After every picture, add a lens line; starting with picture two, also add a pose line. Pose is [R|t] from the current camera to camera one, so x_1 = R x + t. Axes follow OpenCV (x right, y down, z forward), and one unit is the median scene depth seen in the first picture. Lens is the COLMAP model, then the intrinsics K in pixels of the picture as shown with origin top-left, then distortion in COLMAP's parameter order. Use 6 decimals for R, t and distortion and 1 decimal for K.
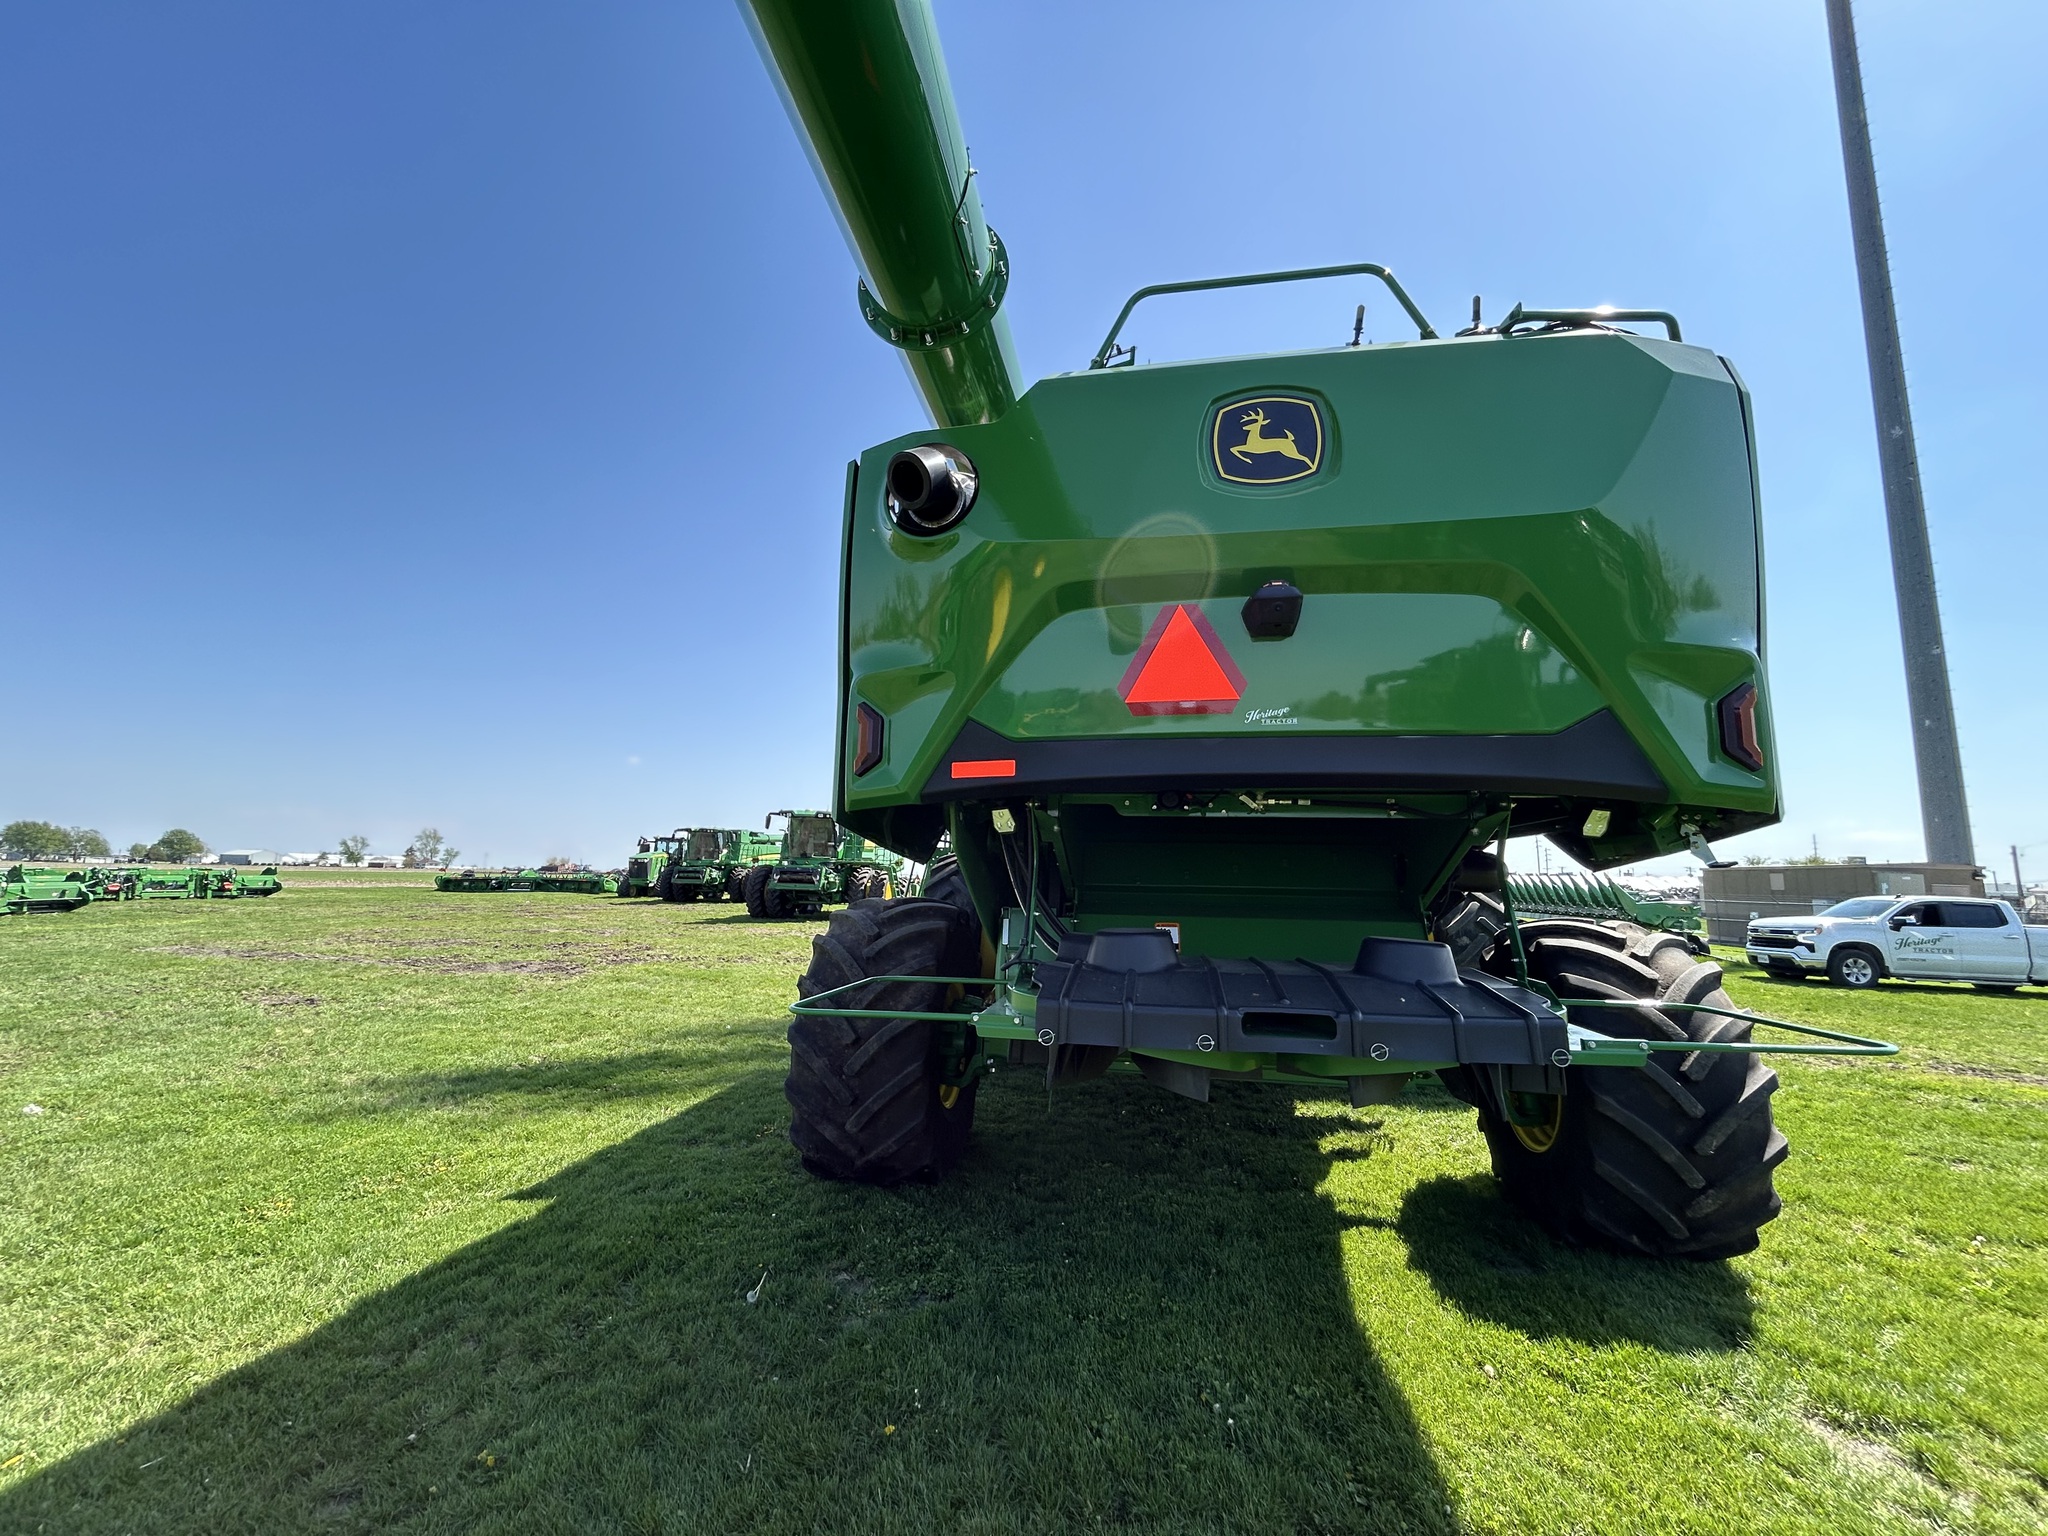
lens RADIAL K [[835.3, 0, 1071.9], [0, 835.3, 768.9], [0, 0, 1]] dist [-0.001174, 0.000135]
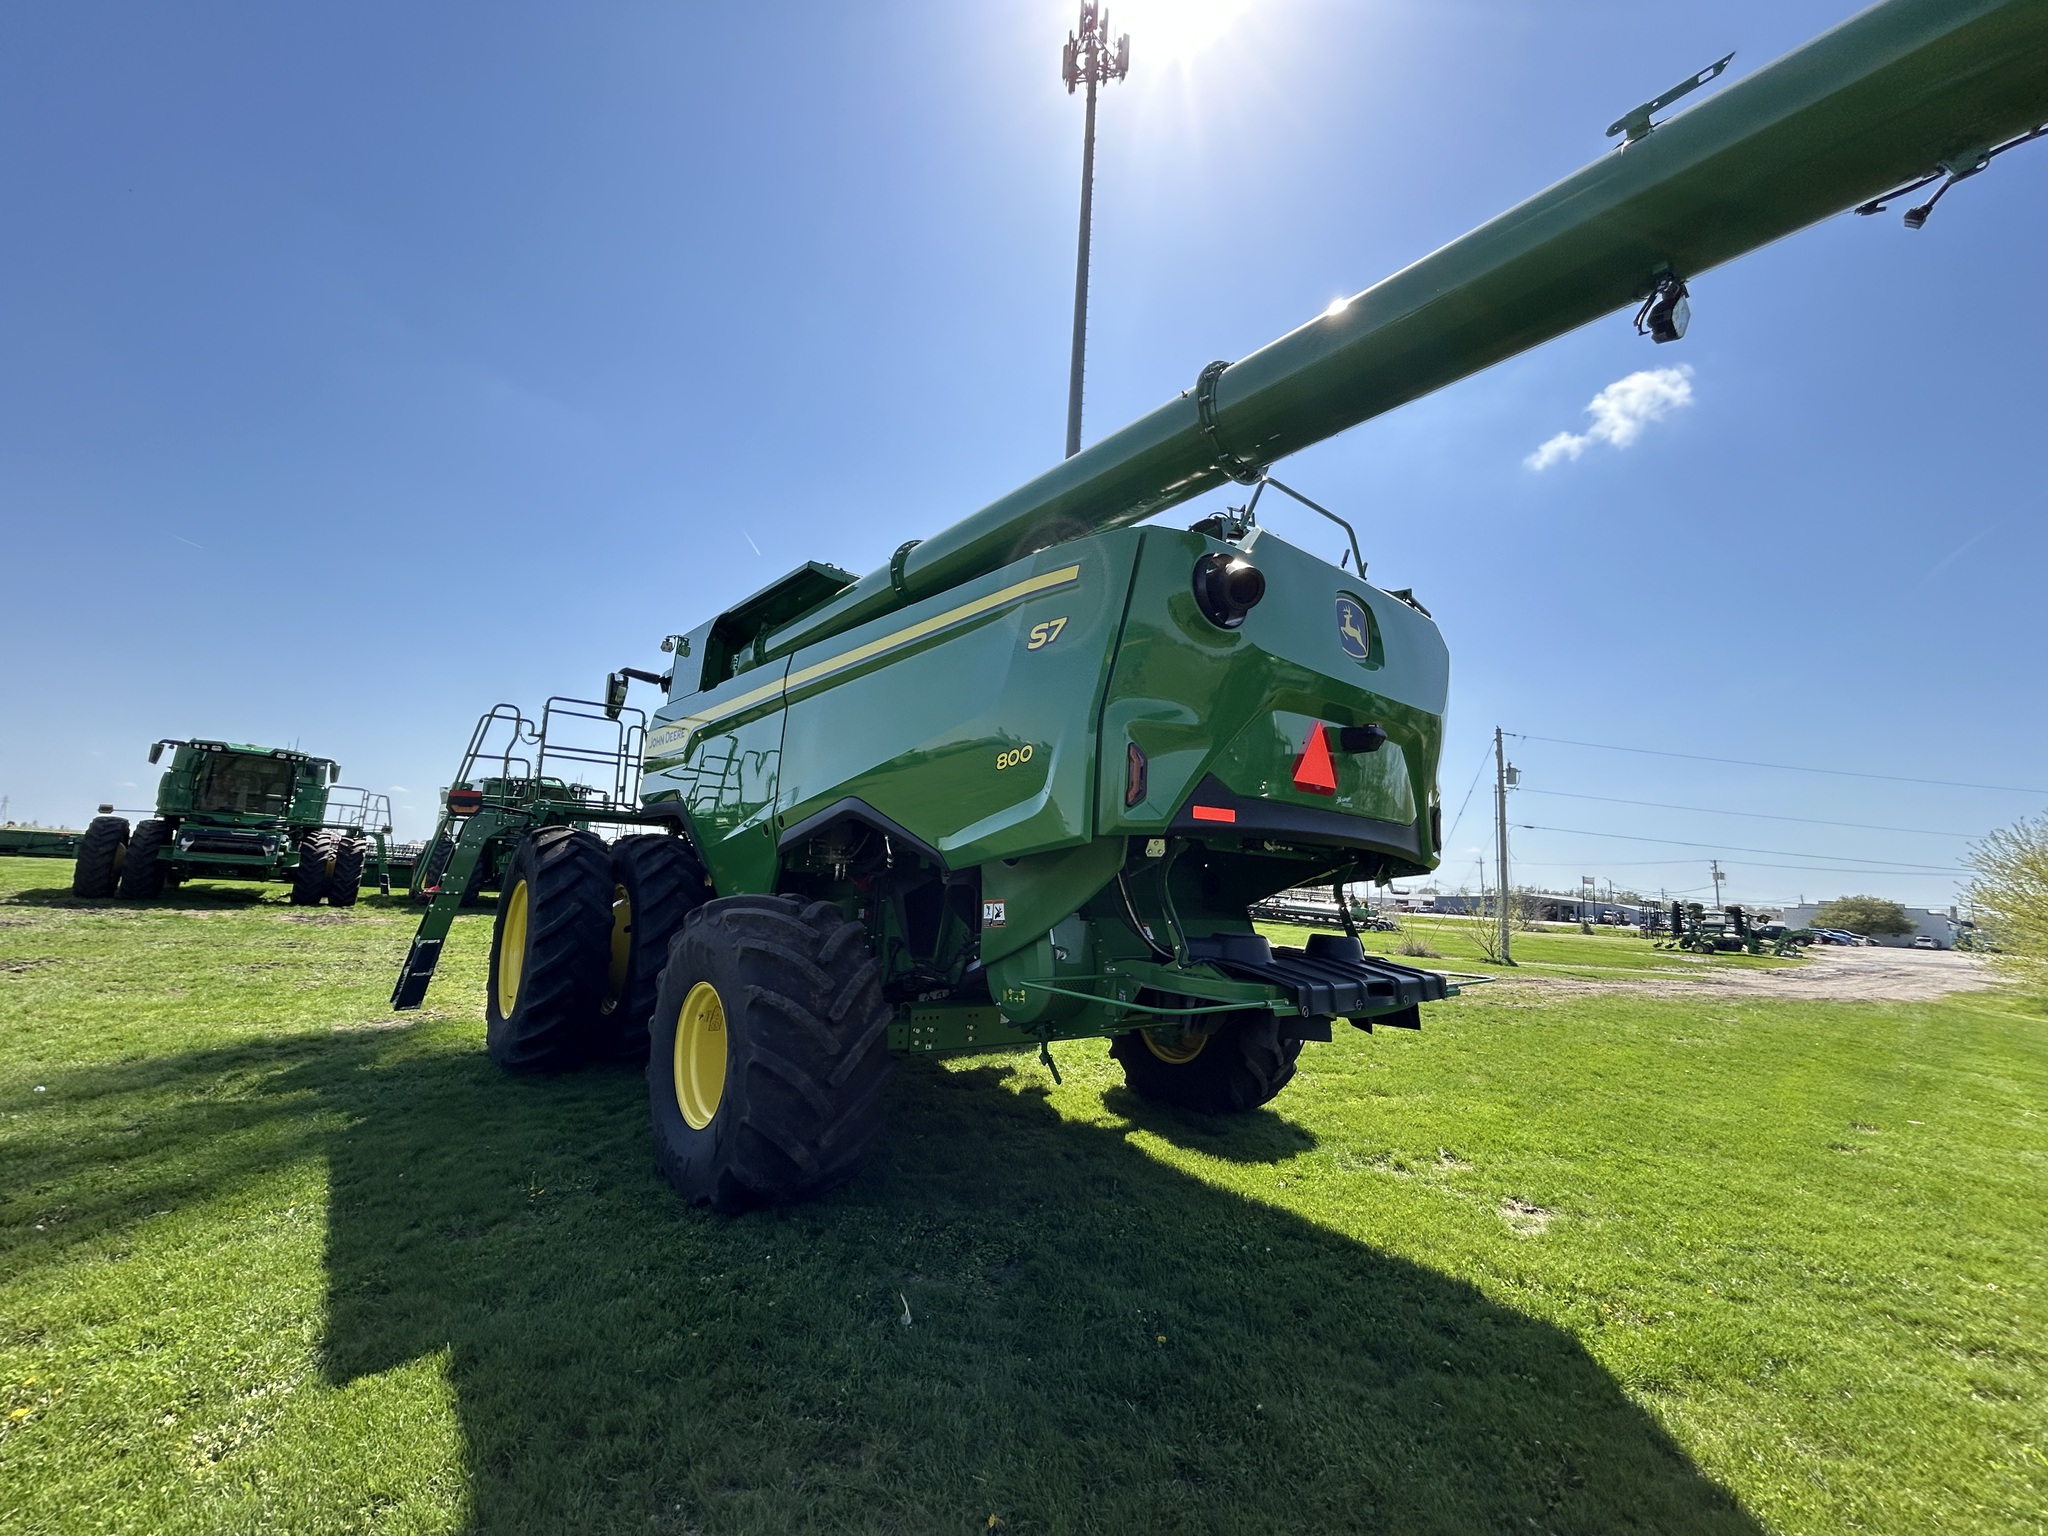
lens RADIAL K [[829.7, 0, 1021.4], [0, 829.7, 765.1], [0, 0, 1]] dist [-0.001674, 0.001678]
pose [[0.657839, 0.119363, 0.743640, -1.265019], [-0.141988, 0.989312, -0.033191, 0.010212], [-0.739654, -0.083753, 0.667756, 0.359340]]
